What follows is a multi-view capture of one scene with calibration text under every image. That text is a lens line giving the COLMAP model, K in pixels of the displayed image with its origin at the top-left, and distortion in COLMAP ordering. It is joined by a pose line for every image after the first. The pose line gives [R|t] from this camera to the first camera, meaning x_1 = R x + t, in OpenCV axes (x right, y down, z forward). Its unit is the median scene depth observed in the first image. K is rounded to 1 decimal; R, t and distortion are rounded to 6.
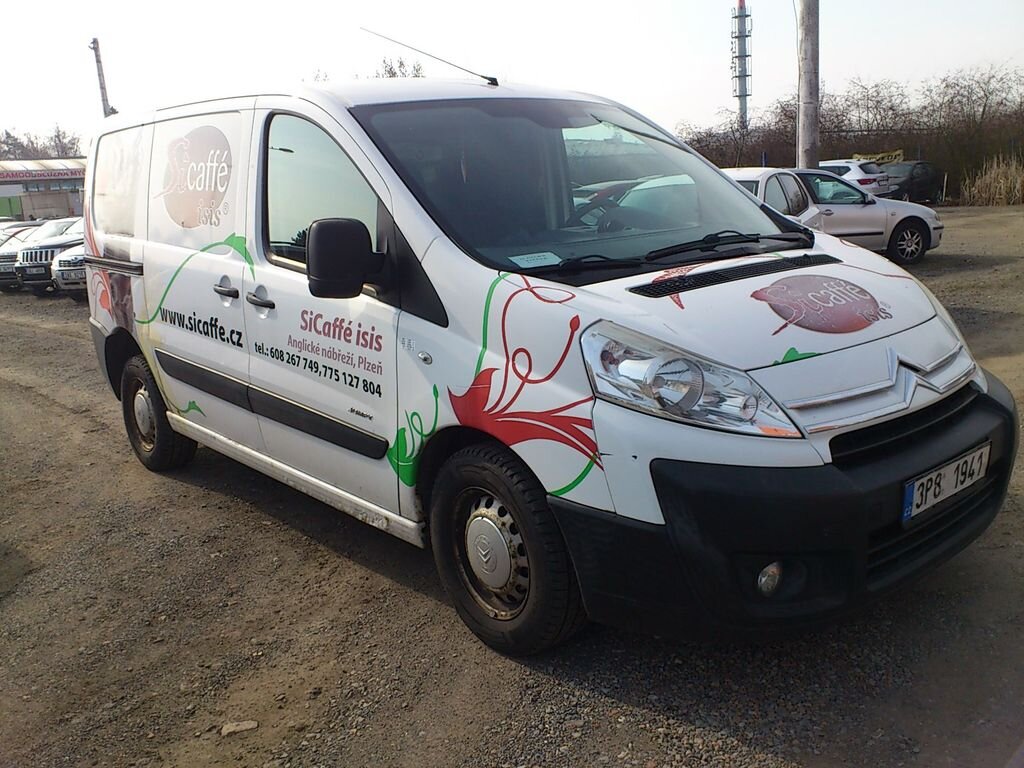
lens RADIAL K [[929.9, 0, 519.9], [0, 929.9, 388.1], [0, 0, 1]] dist [0.010672, -0.019183]
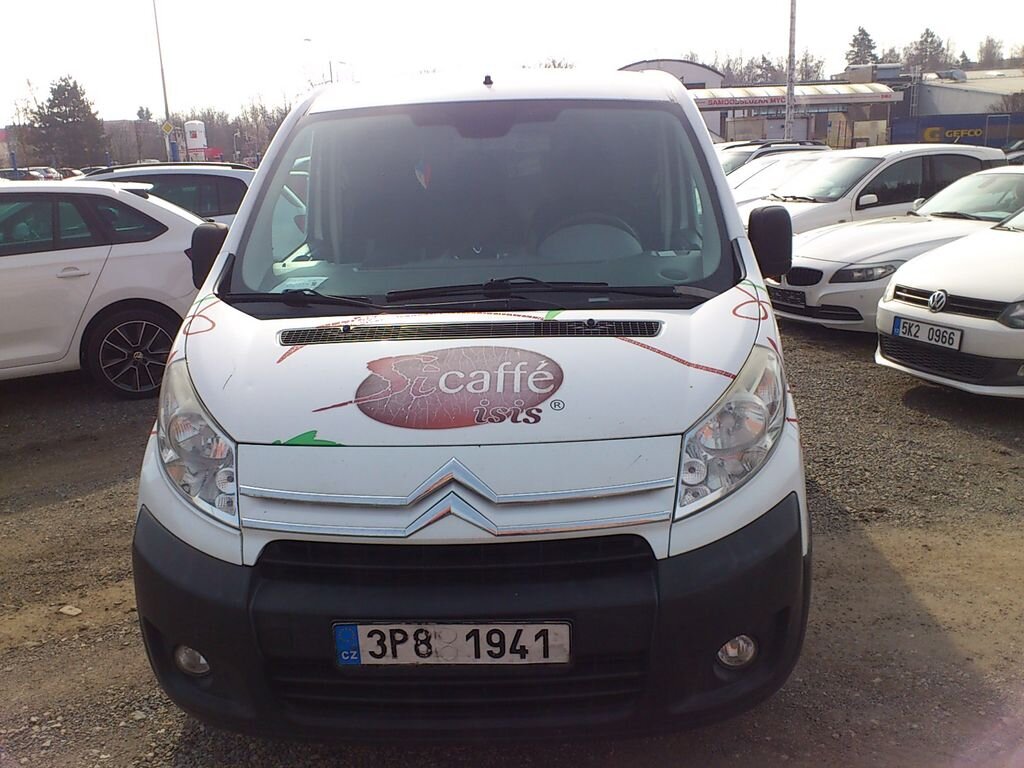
lens RADIAL K [[929.9, 0, 519.9], [0, 929.9, 388.1], [0, 0, 1]] dist [0.010672, -0.019183]
pose [[0.720302, 0.213827, -0.659881, 0.804637], [-0.159791, 0.976867, 0.142120, -0.191529], [0.675005, 0.003074, 0.737807, 0.381037]]
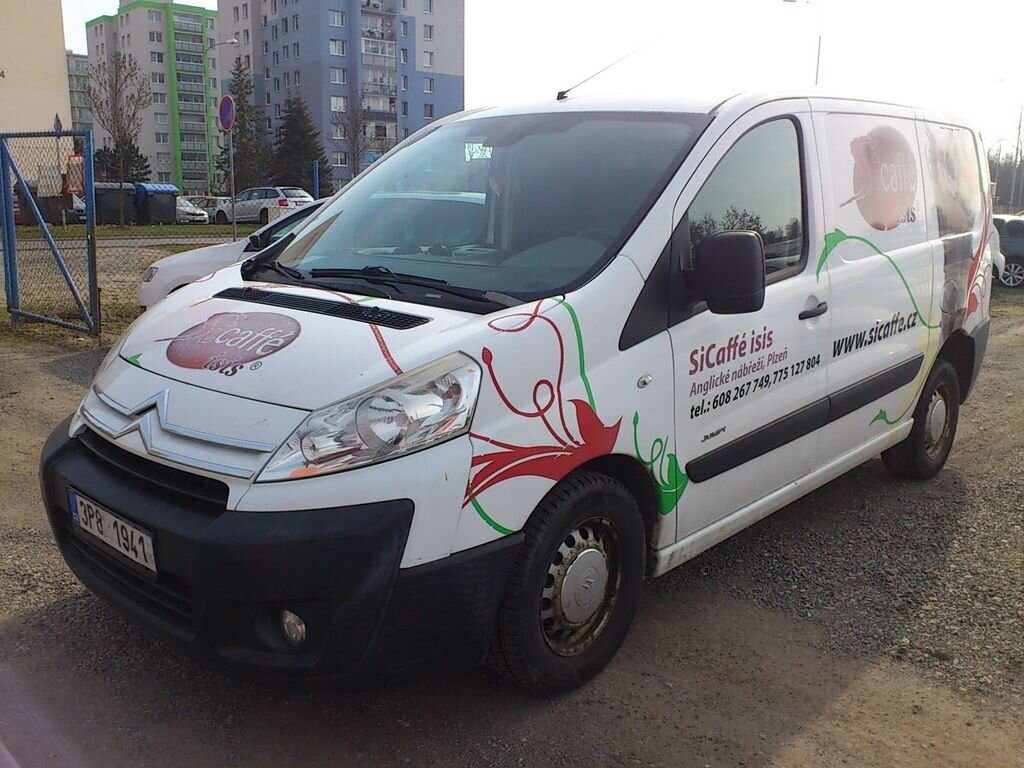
lens RADIAL K [[929.9, 0, 519.9], [0, 929.9, 388.1], [0, 0, 1]] dist [0.010672, -0.019183]
pose [[0.083824, 0.265996, -0.960323, 1.155174], [-0.235208, 0.941765, 0.240325, -0.310695], [0.968324, 0.205731, 0.141507, 1.036090]]
